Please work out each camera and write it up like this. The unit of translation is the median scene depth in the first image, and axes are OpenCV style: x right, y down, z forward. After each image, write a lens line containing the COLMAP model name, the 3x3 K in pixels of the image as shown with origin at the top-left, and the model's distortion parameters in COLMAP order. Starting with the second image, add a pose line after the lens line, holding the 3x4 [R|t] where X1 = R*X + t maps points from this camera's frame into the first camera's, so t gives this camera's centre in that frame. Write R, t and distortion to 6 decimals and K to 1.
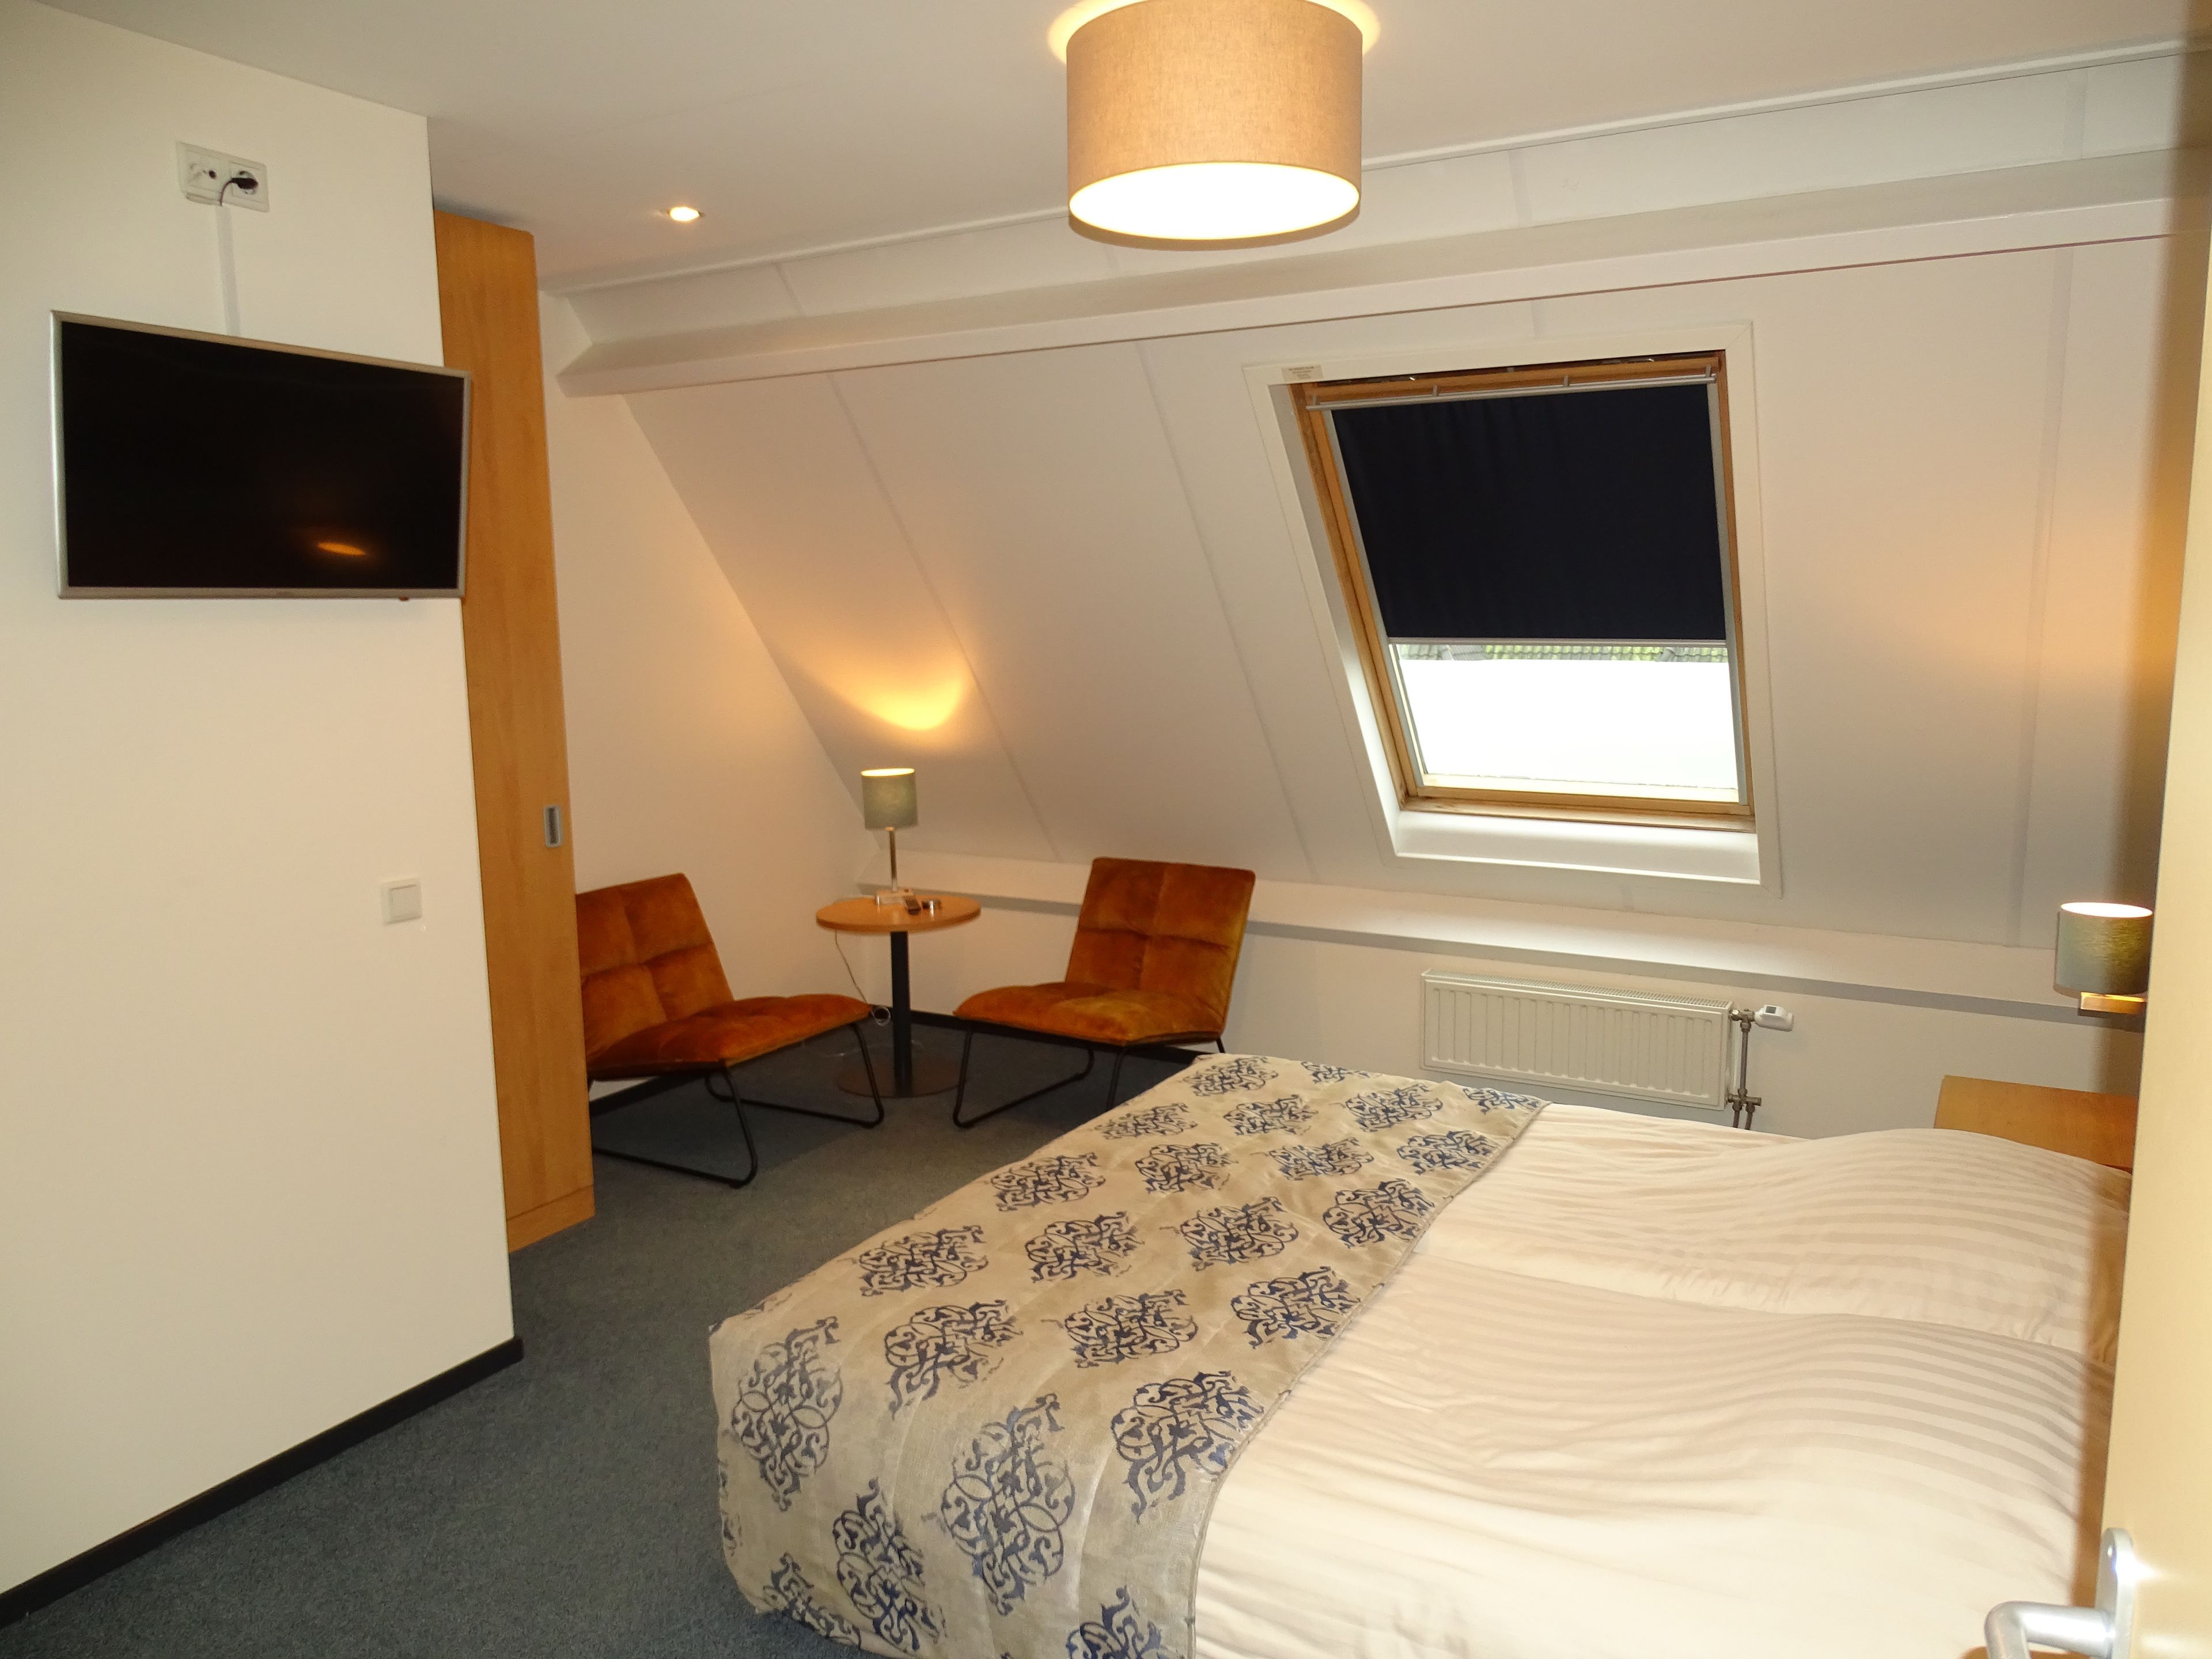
lens RADIAL K [[1552.1, 0, 1118.8], [0, 1552.1, 831.0], [0, 0, 1]] dist [-0.001075, -0.003535]
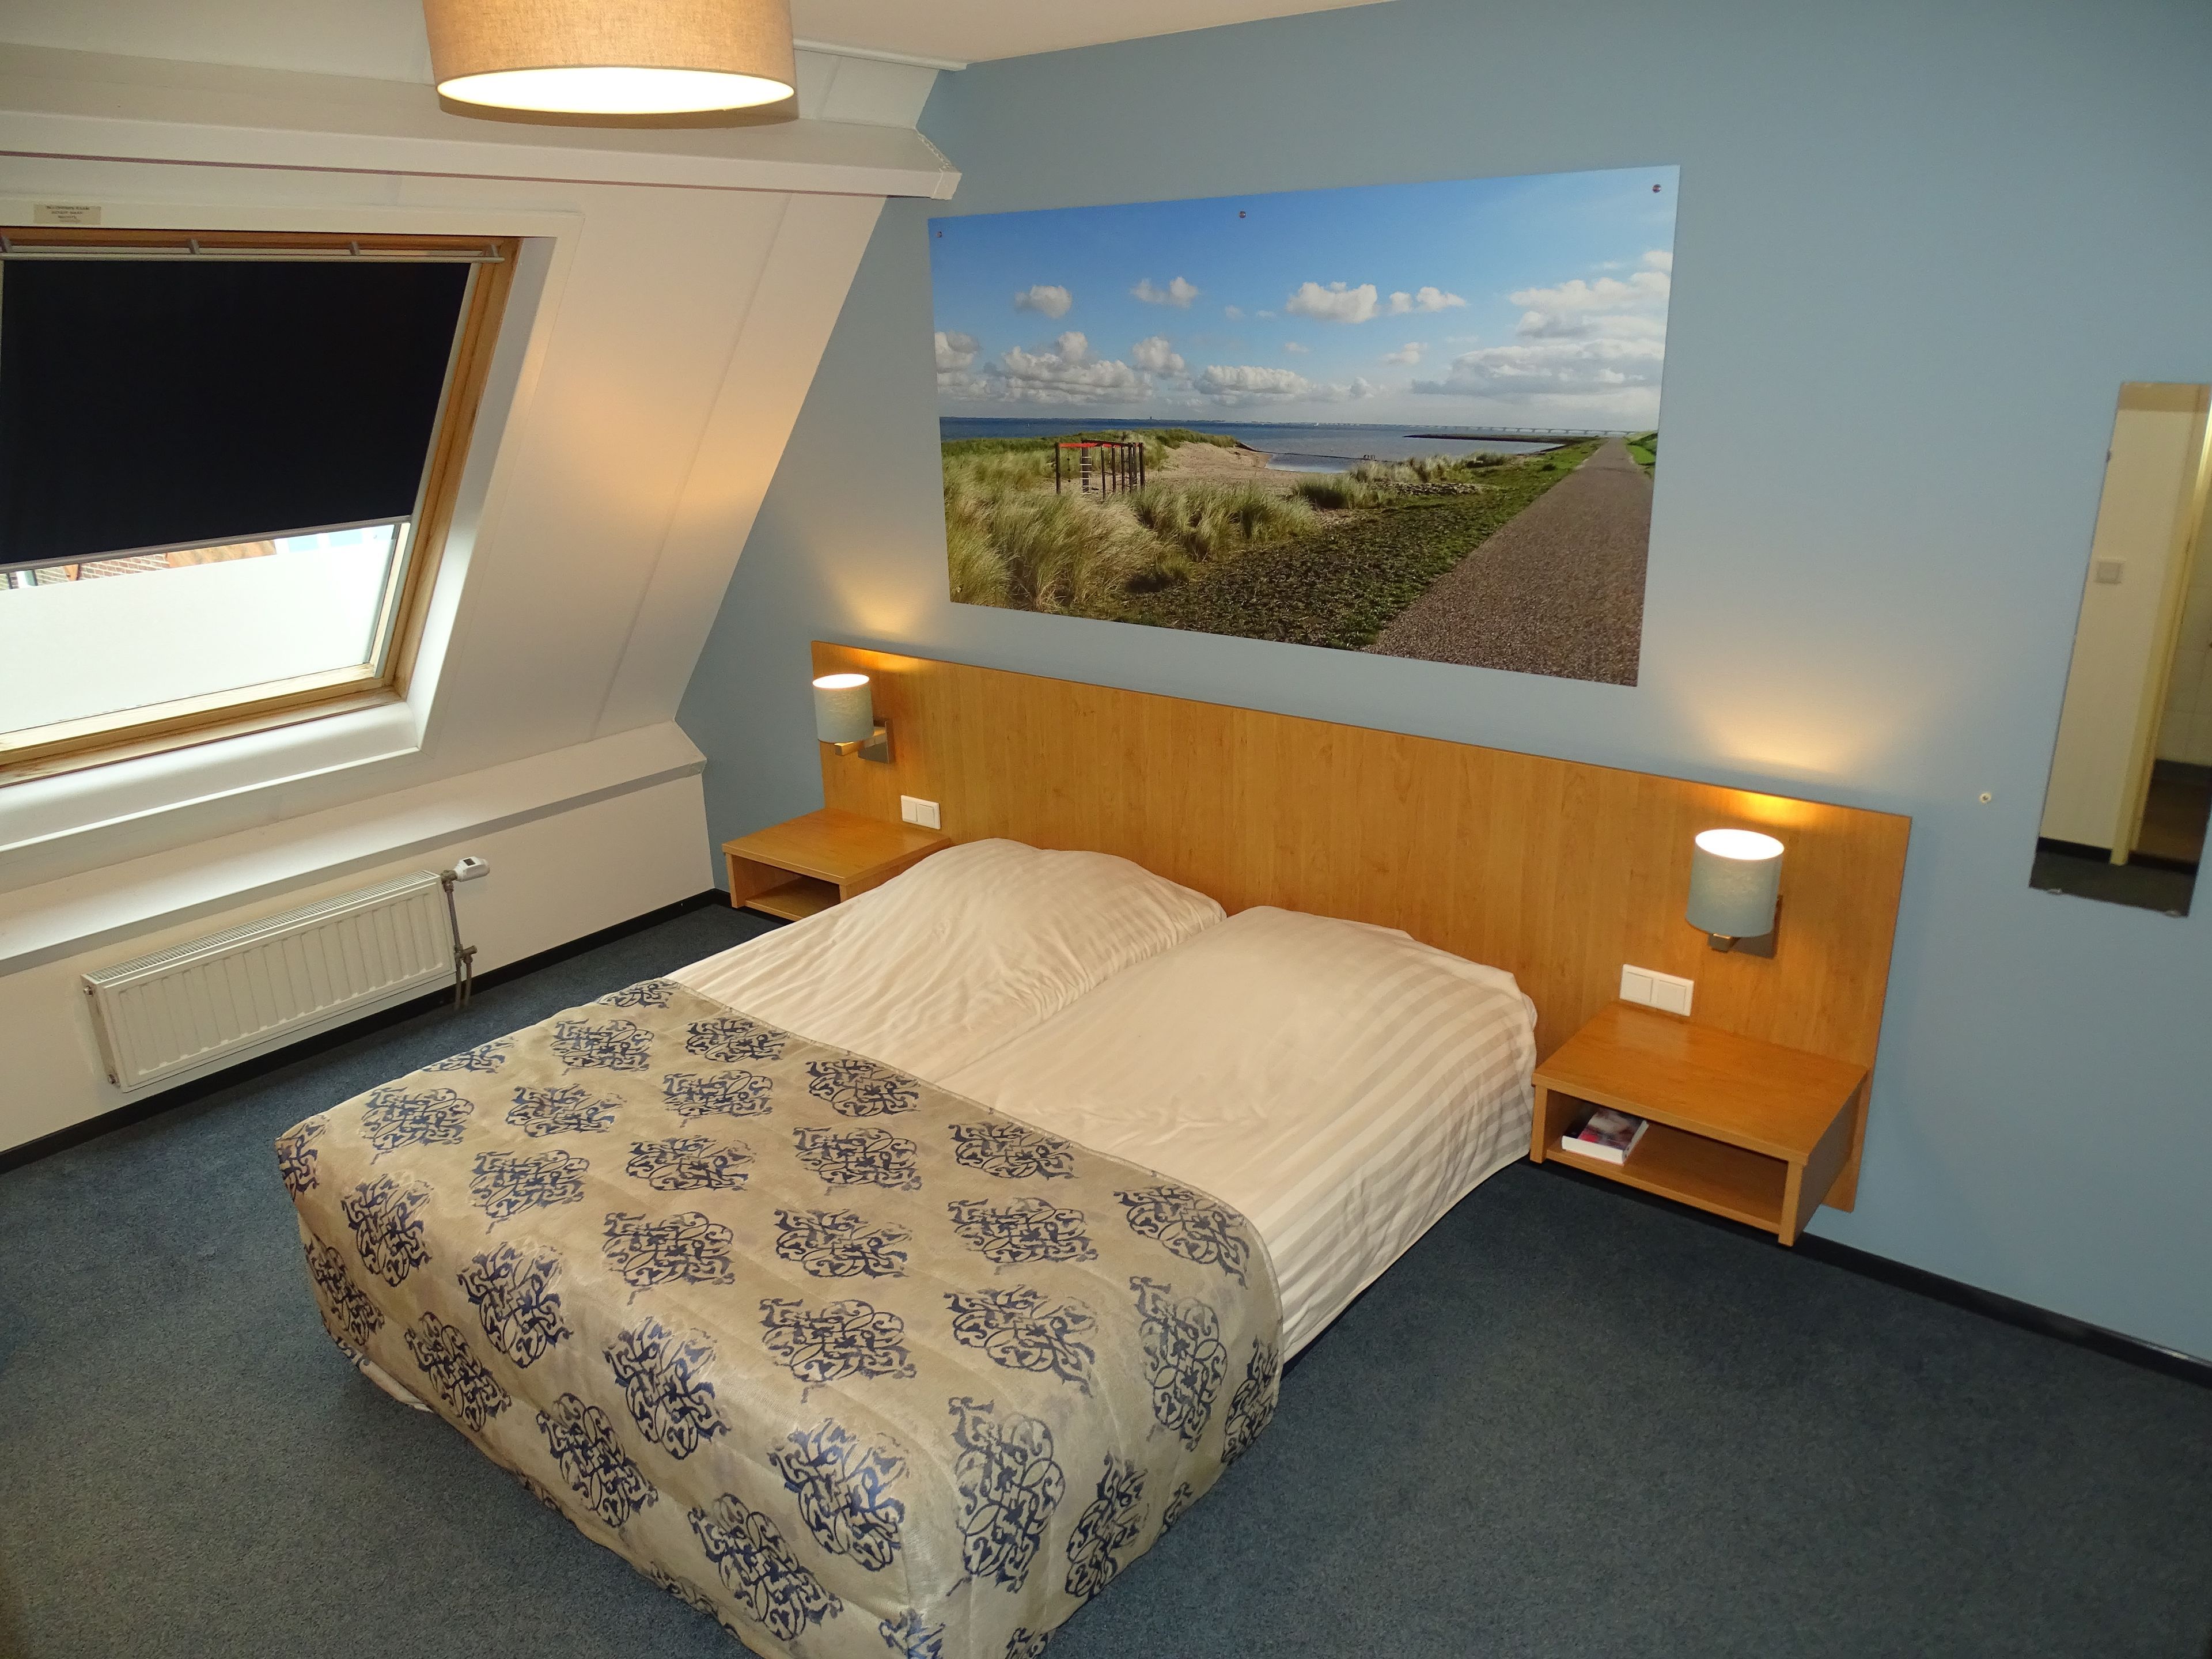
lens RADIAL K [[1552.1, 0, 1118.8], [0, 1552.1, 831.0], [0, 0, 1]] dist [-0.001075, -0.003535]
pose [[0.161080, -0.312179, 0.936268, -0.800319], [0.167327, 0.943561, 0.285822, -0.216244], [-0.972654, 0.110623, 0.204224, 0.590501]]
